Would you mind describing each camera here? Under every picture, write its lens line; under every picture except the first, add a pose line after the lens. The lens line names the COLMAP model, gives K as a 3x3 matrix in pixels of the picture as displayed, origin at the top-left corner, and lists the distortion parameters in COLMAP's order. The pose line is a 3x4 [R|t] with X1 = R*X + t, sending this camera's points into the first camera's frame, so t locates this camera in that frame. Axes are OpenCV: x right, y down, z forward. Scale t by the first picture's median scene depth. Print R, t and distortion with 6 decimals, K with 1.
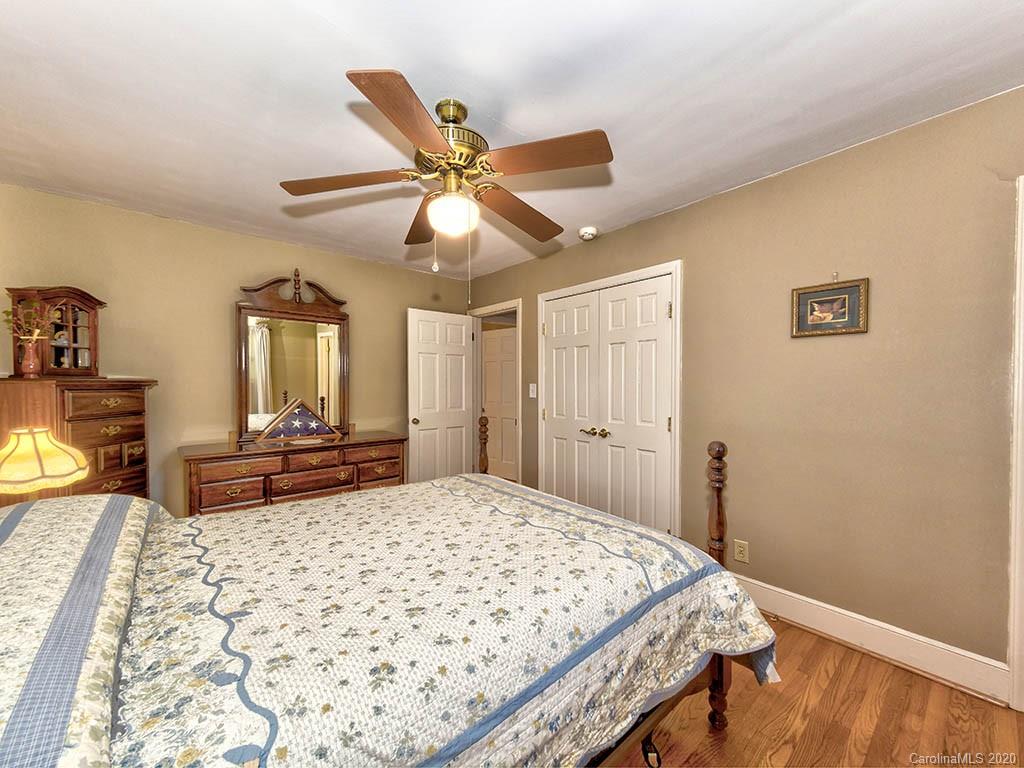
lens RADIAL K [[400.4, 0, 509.7], [0, 400.4, 389.5], [0, 0, 1]] dist [0.004211, -0.000349]
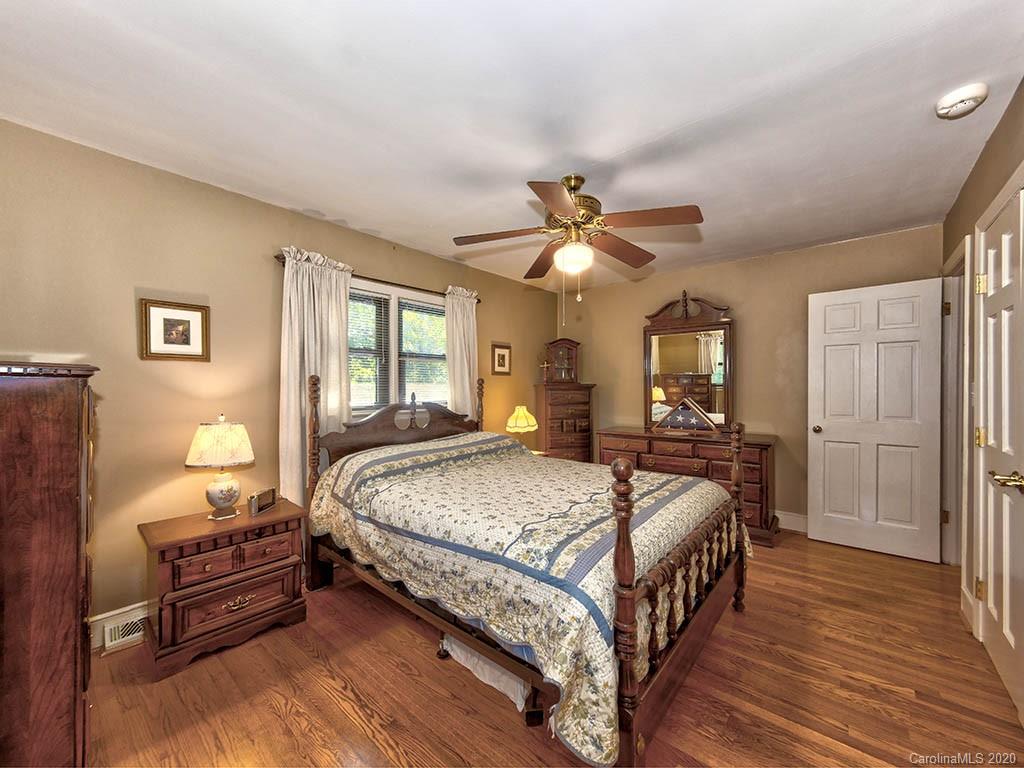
lens RADIAL K [[400.4, 0, 517.6], [0, 400.4, 388.7], [0, 0, 1]] dist [0.004211, -0.000349]
pose [[0.176771, 0.003119, -0.984247, 0.776594], [-0.006550, 0.999977, 0.001993, -0.005261], [0.984230, 0.006094, 0.176788, 0.404123]]
